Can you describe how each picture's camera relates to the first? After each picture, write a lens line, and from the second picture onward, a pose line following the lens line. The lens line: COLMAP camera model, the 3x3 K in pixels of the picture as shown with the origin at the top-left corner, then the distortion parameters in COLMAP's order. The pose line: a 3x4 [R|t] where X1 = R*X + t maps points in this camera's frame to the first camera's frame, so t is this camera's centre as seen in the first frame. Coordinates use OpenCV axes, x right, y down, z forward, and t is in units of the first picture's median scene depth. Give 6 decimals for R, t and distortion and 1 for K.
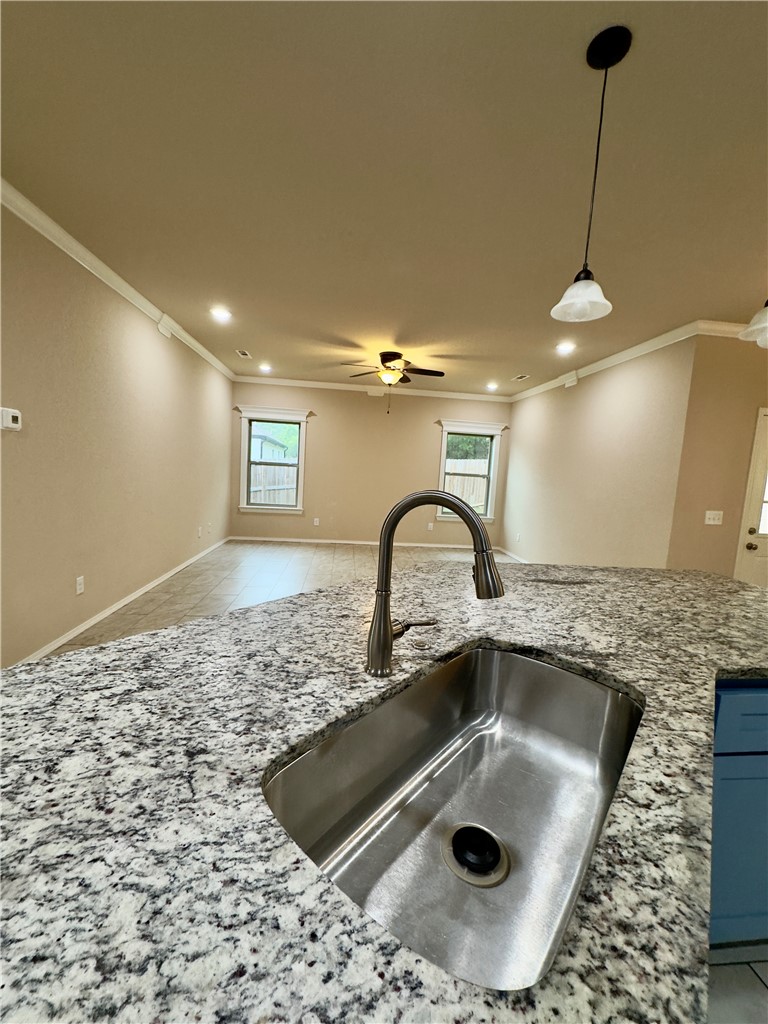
lens RADIAL K [[405.8, 0, 386.3], [0, 405.8, 513.1], [0, 0, 1]] dist [-0.000687, -0.000340]
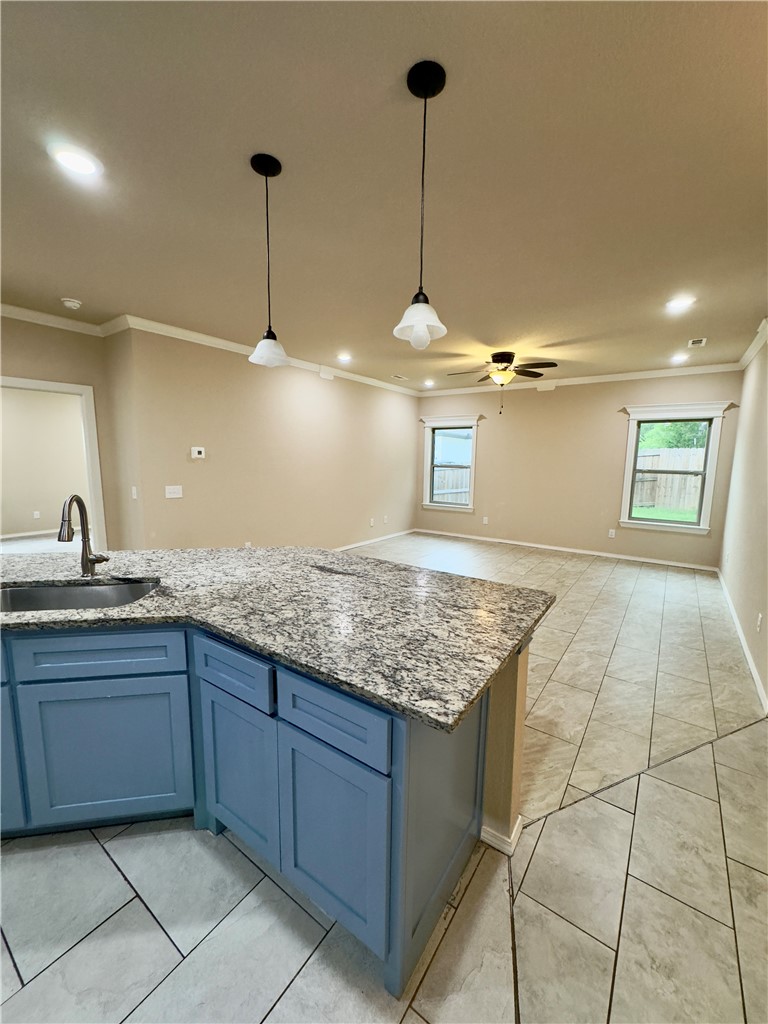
lens RADIAL K [[405.8, 0, 388.0], [0, 405.8, 513.3], [0, 0, 1]] dist [-0.000687, -0.000340]
pose [[0.756195, 0.043475, -0.652900, 0.378920], [-0.040307, 0.998990, 0.019836, -0.008626], [0.653103, 0.011316, 0.757184, 0.055310]]
